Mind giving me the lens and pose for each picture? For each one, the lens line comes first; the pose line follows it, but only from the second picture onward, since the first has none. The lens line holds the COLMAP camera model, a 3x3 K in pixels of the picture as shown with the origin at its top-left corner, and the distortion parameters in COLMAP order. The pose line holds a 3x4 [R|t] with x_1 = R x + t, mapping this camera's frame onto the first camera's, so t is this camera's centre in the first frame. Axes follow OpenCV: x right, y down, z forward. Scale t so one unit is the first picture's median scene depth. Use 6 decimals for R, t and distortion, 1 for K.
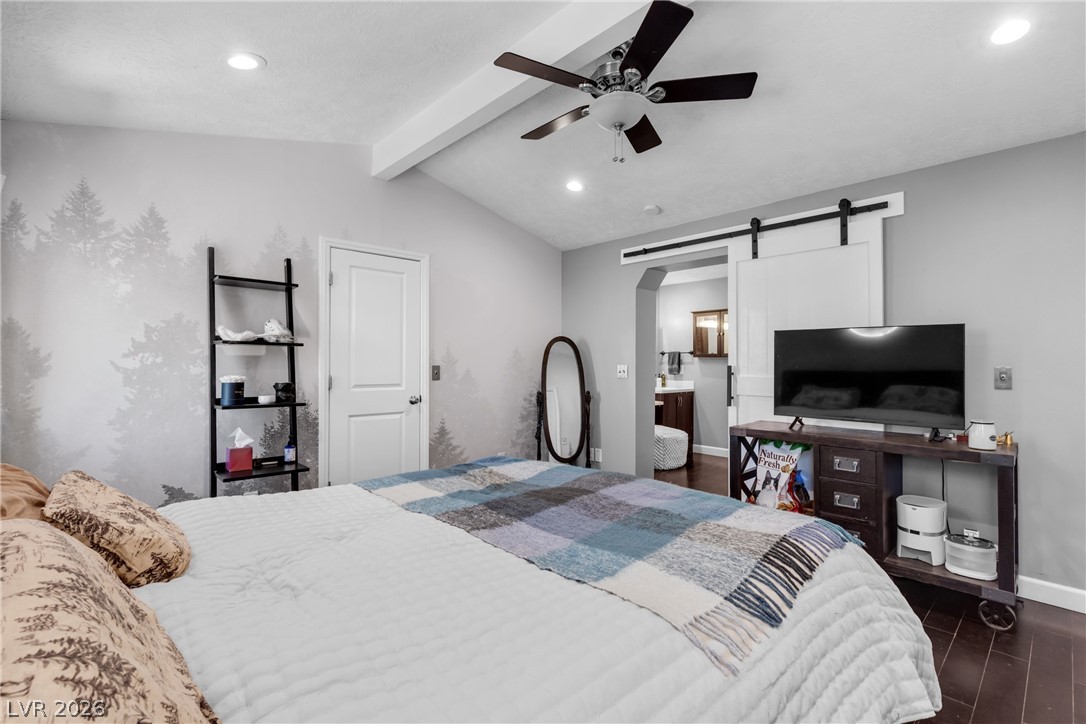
lens RADIAL K [[491.9, 0, 542.0], [0, 491.9, 360.2], [0, 0, 1]] dist [0.009482, -0.001219]
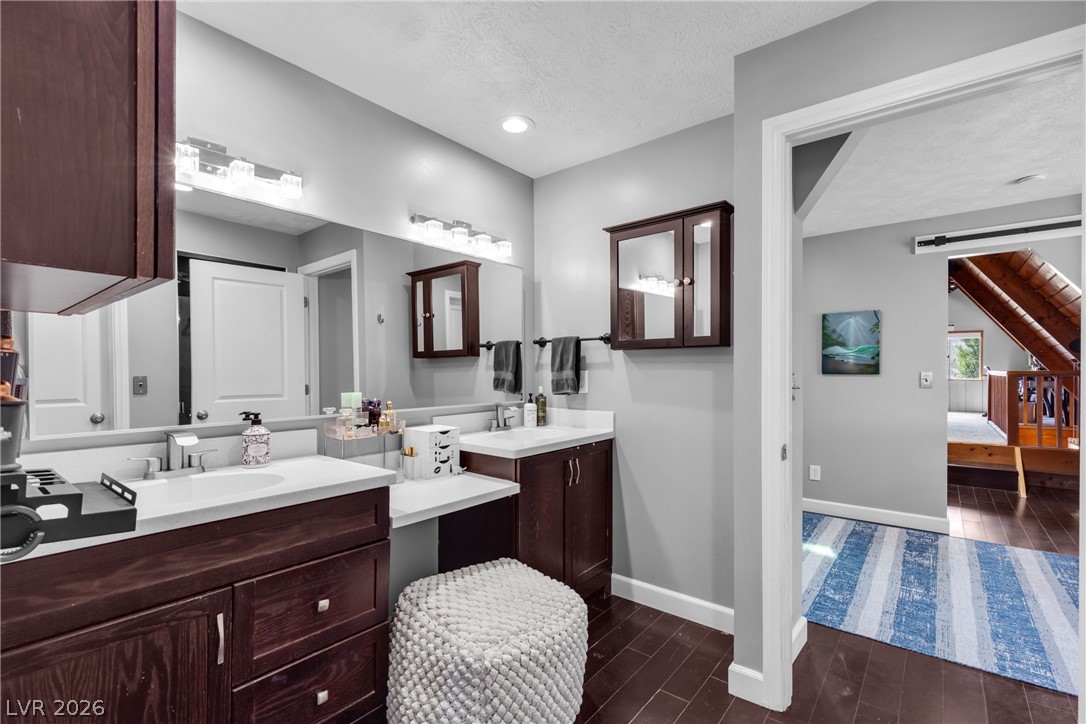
lens RADIAL K [[491.9, 0, 561.2], [0, 491.9, 371.8], [0, 0, 1]] dist [0.009482, -0.001219]
pose [[0.987314, -0.008674, 0.158543, 0.448015], [0.005894, 0.999821, 0.017996, 0.007411], [-0.158671, -0.016833, 0.987188, 1.353507]]
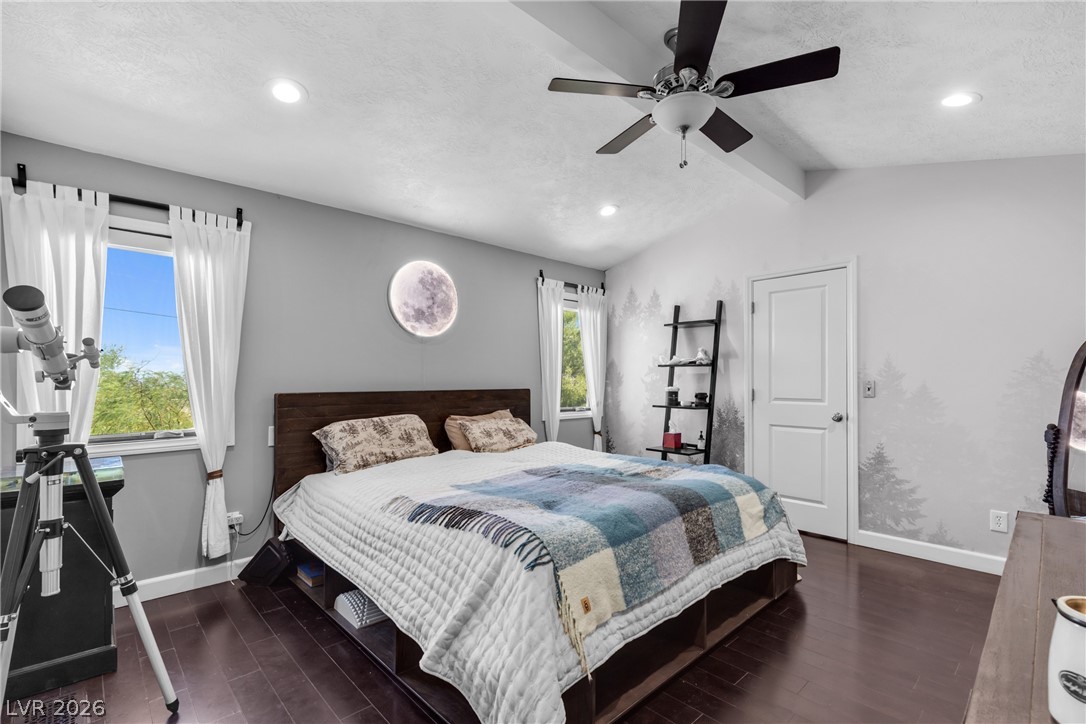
lens RADIAL K [[491.9, 0, 562.0], [0, 491.9, 378.0], [0, 0, 1]] dist [0.009482, -0.001219]
pose [[0.017942, -0.006283, -0.999819, 0.858385], [0.007992, 0.999949, -0.006140, 0.009850], [0.999807, -0.007880, 0.017992, 0.583332]]
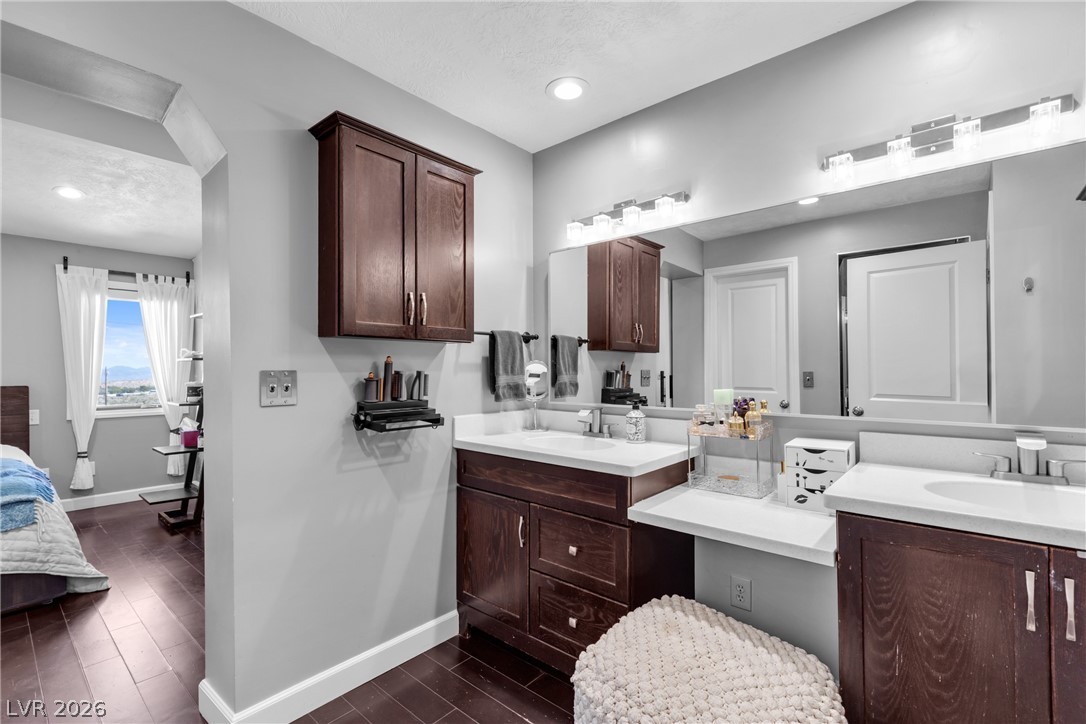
lens RADIAL K [[491.9, 0, 542.1], [0, 491.9, 368.4], [0, 0, 1]] dist [0.009482, -0.001219]
pose [[0.101972, -0.008781, -0.994748, 0.883355], [0.017867, 0.999816, -0.006995, 0.019096], [0.994627, -0.017060, 0.102111, 1.750713]]
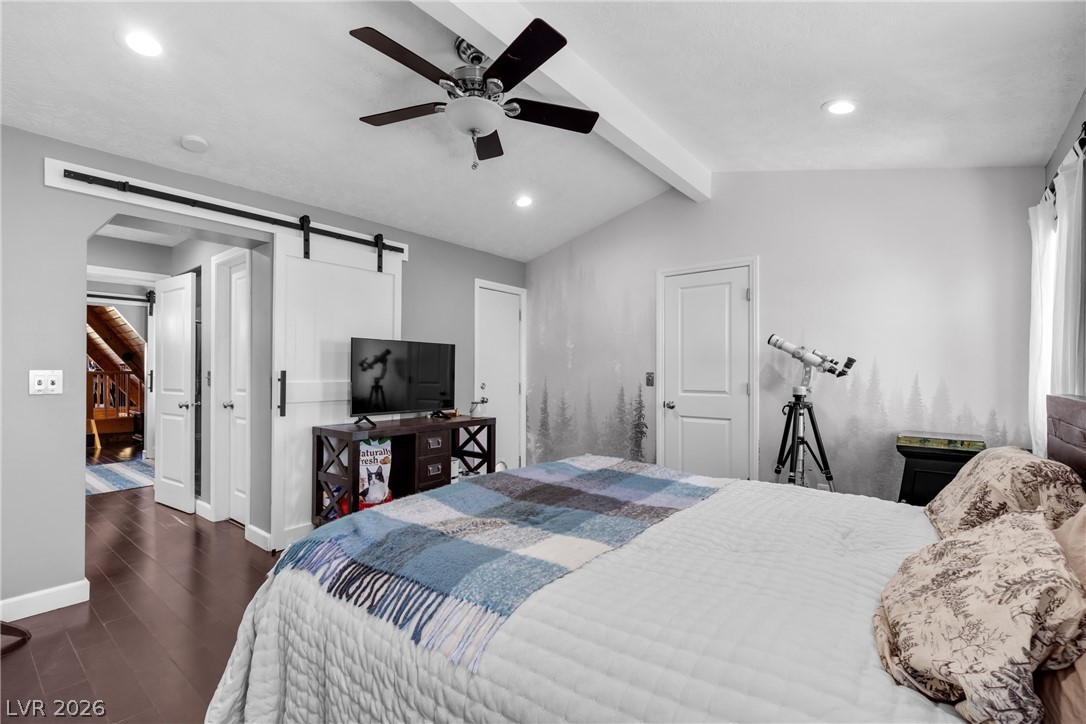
lens RADIAL K [[491.9, 0, 545.8], [0, 491.9, 368.9], [0, 0, 1]] dist [0.009482, -0.001219]
pose [[-0.142295, -0.002991, 0.989820, -0.666678], [-0.010337, 0.999945, 0.001536, 0.002301], [-0.989770, -0.010013, -0.142318, 0.775954]]
